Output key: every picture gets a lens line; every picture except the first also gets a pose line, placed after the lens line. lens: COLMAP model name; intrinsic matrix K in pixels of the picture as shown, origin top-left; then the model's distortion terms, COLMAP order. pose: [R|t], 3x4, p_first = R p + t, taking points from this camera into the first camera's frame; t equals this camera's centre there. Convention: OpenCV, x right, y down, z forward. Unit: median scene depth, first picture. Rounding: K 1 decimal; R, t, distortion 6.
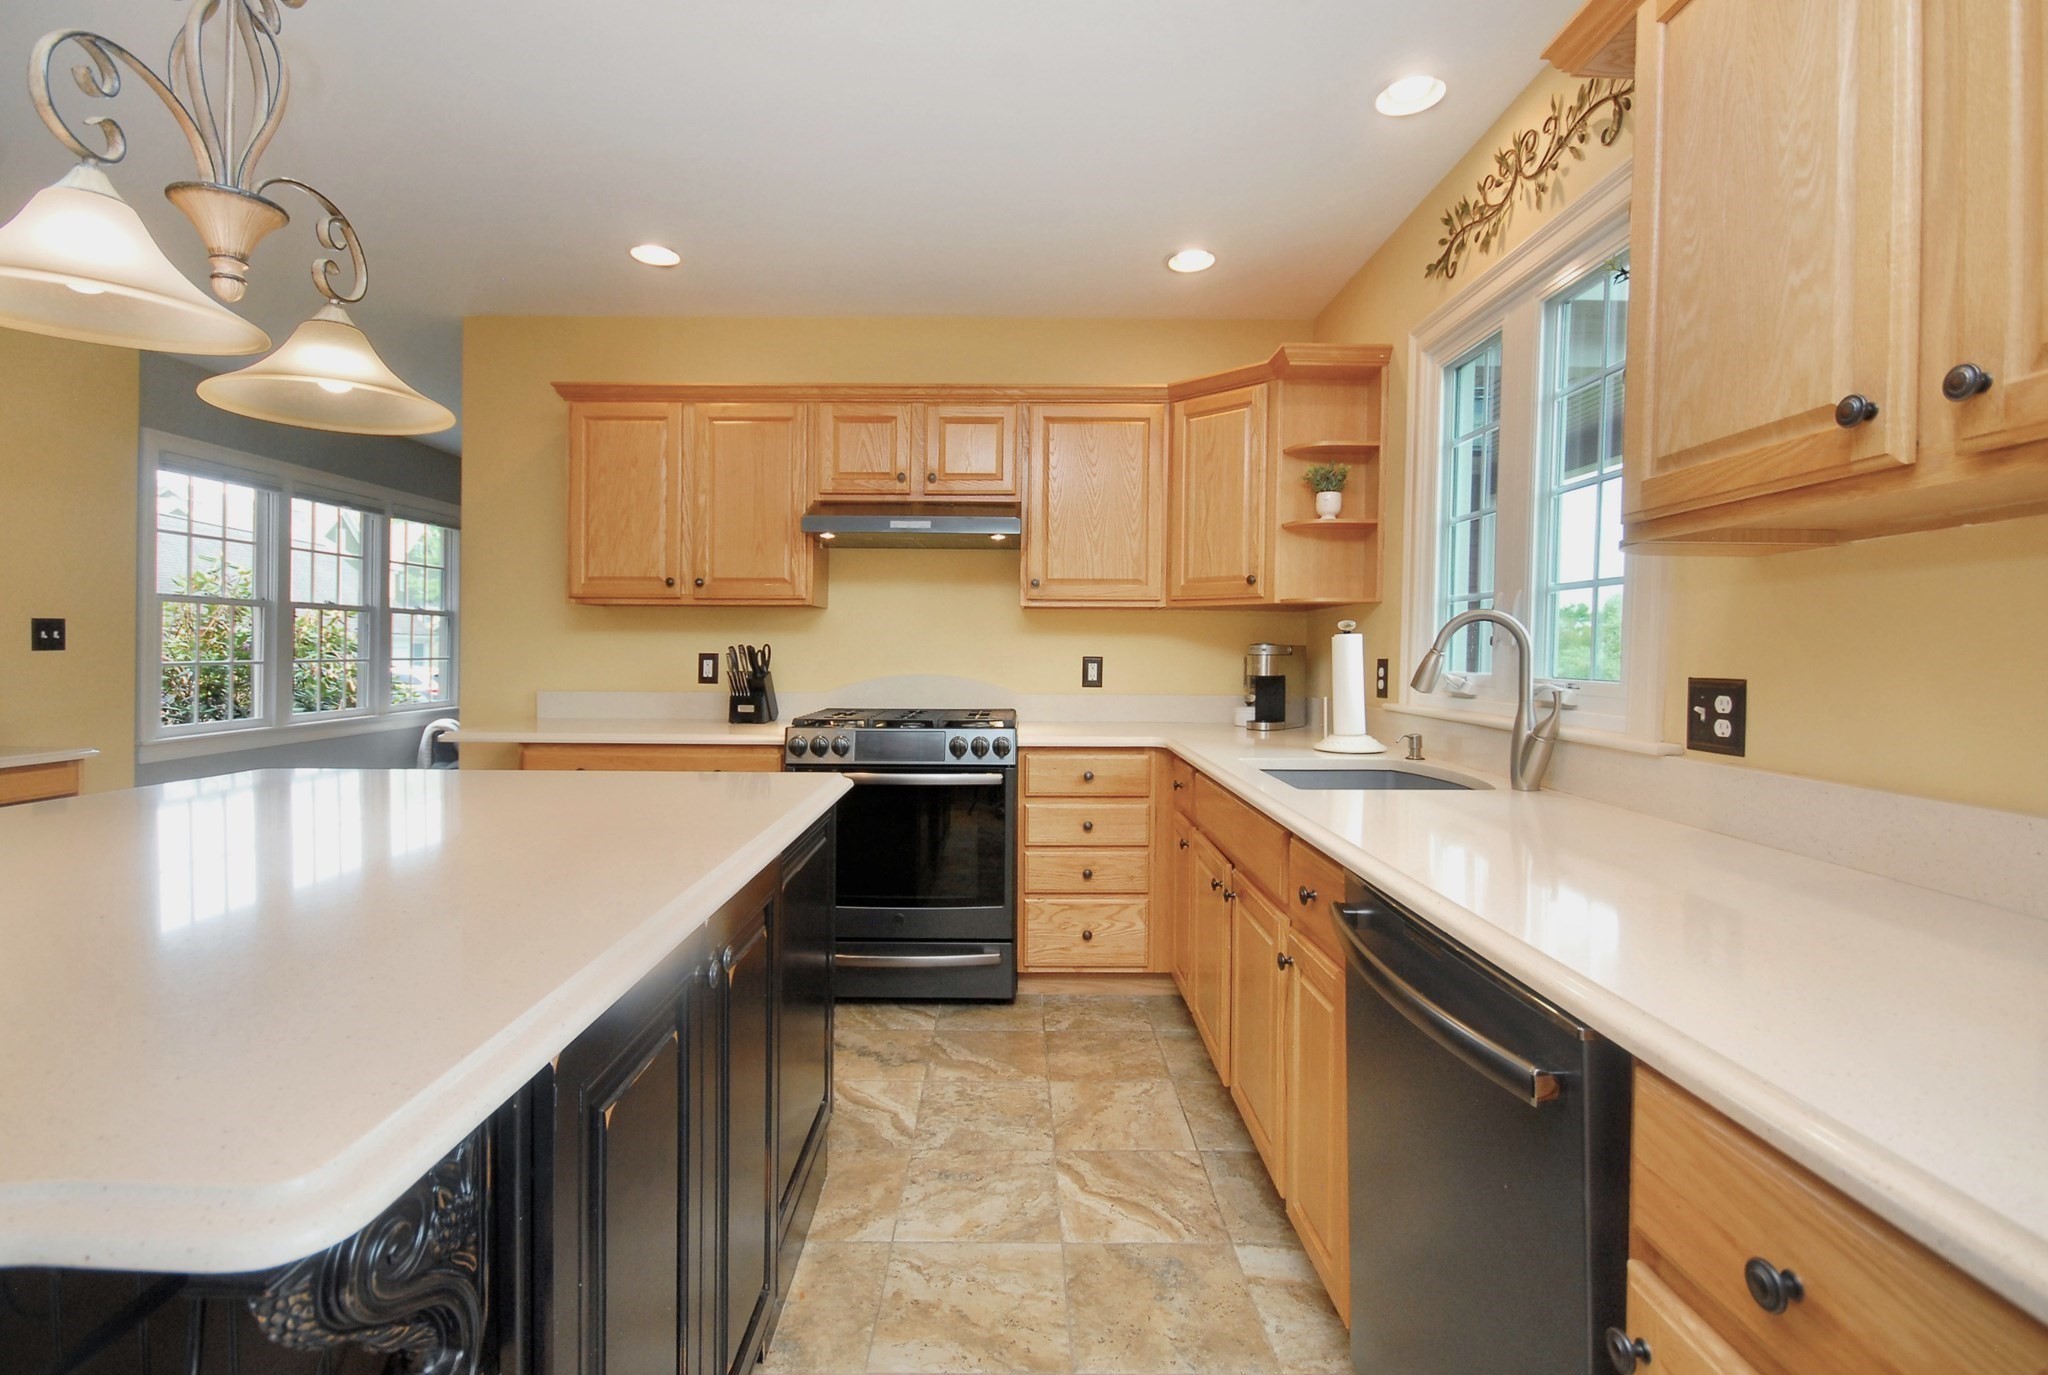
lens RADIAL K [[945.5, 0, 990.6], [0, 945.5, 661.8], [0, 0, 1]] dist [-0.001619, -0.000051]
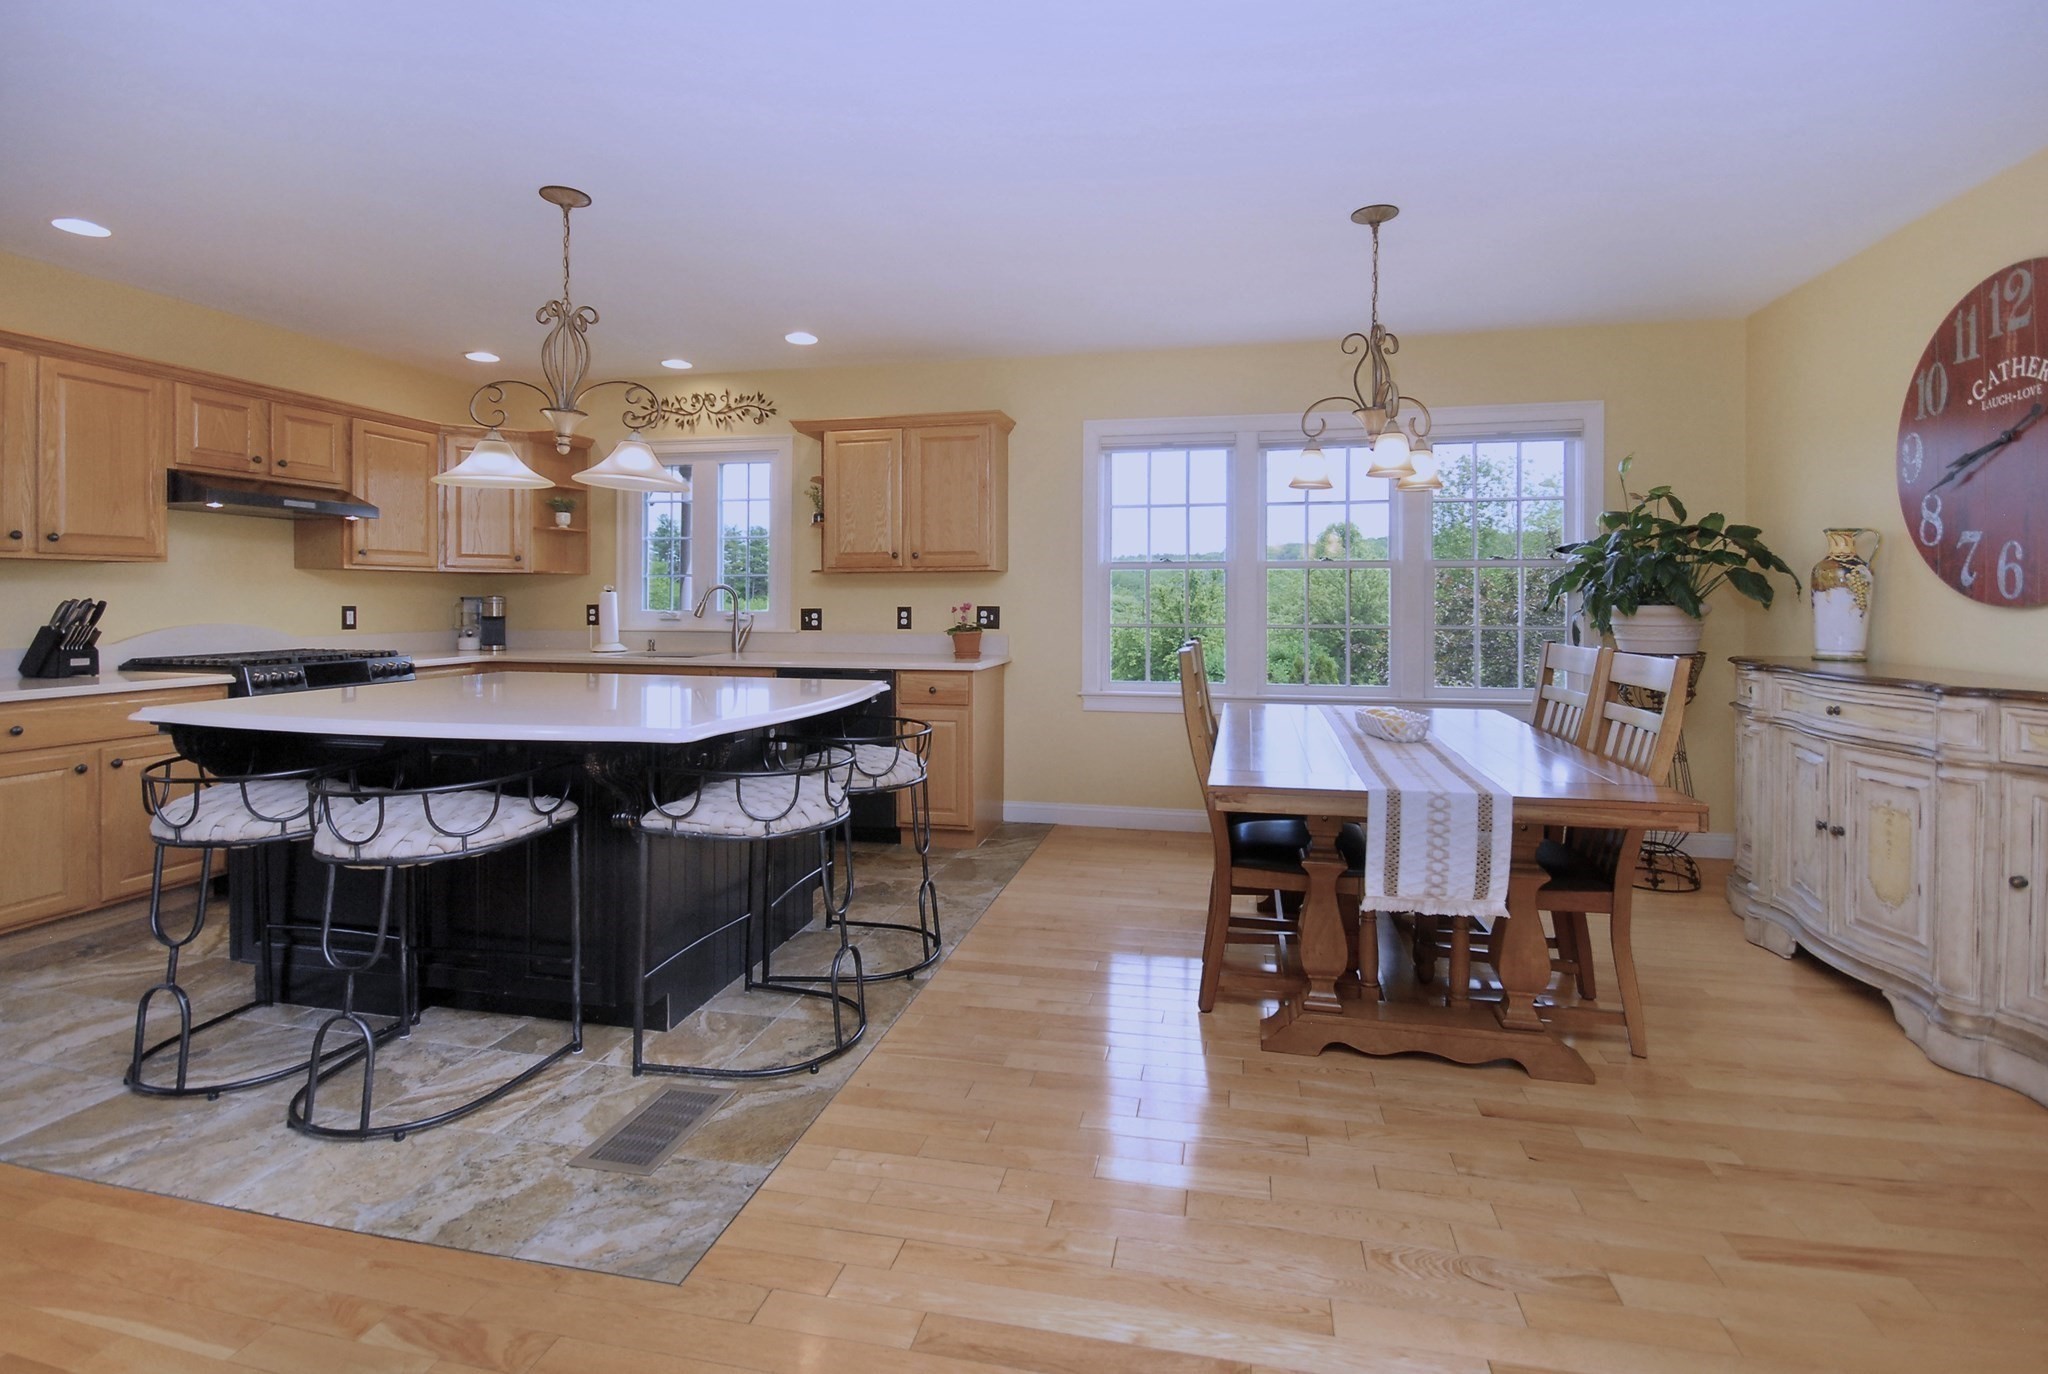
lens RADIAL K [[963.6, 0, 1038.6], [0, 963.6, 592.1], [0, 0, 1]] dist [0.009555, -0.011171]
pose [[0.178100, -0.004542, 0.984002, -1.336318], [0.012030, 0.999925, 0.002438, -0.021353], [-0.983939, 0.011403, 0.178142, -0.228349]]
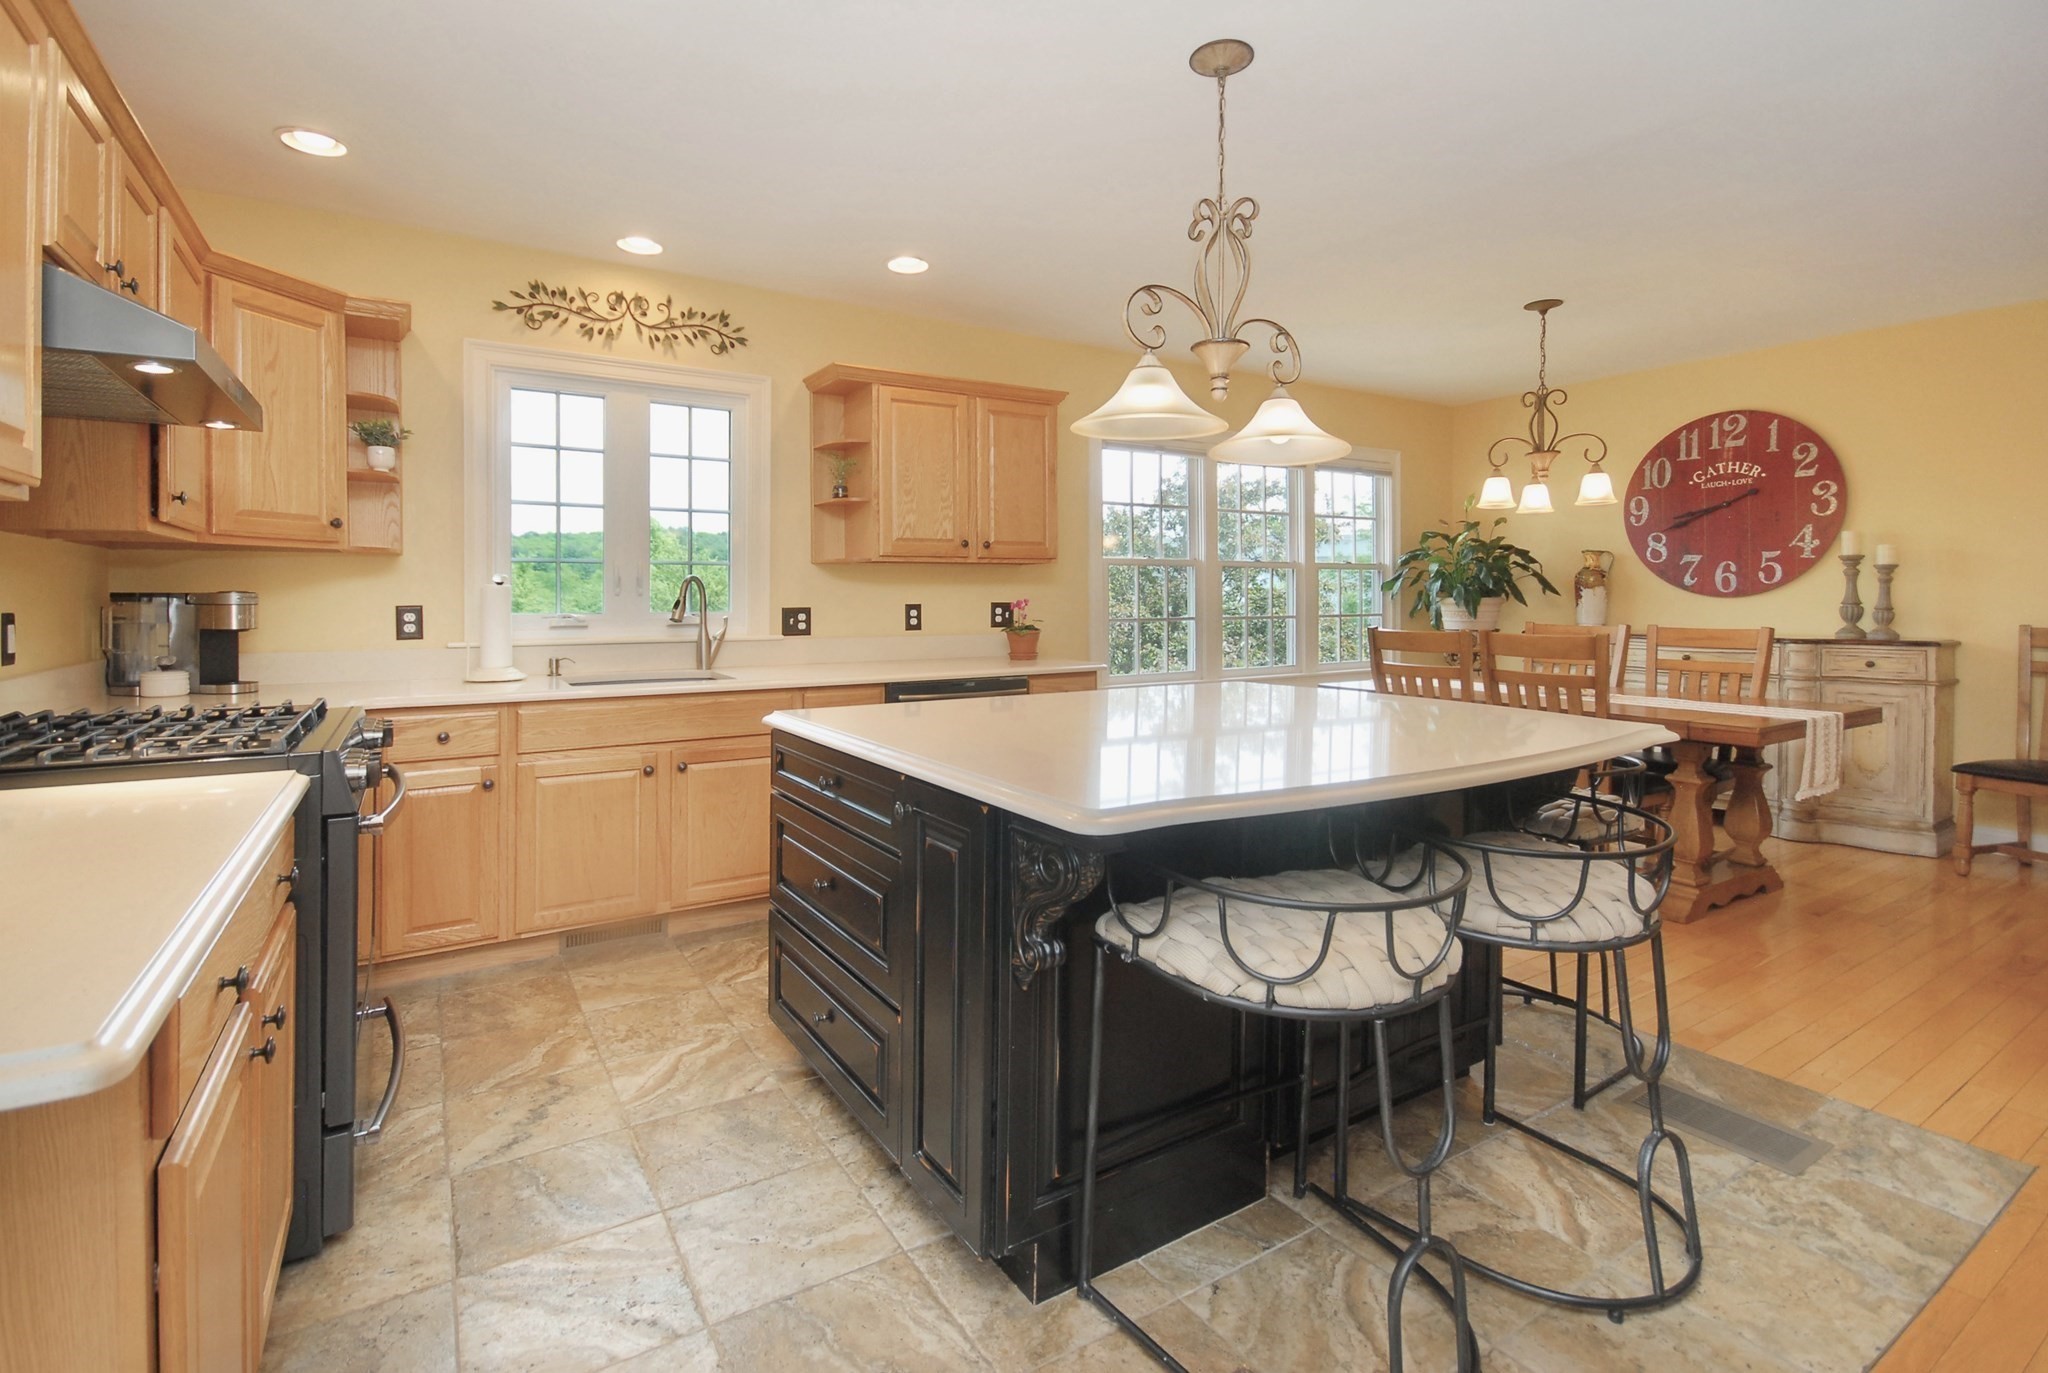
lens RADIAL K [[963.6, 0, 1038.6], [0, 963.6, 591.6], [0, 0, 1]] dist [0.009555, -0.011171]
pose [[-0.564194, -0.005146, 0.825626, -0.968238], [0.004845, 0.999943, 0.009544, -0.025640], [-0.825628, 0.009385, -0.564137, 1.039192]]
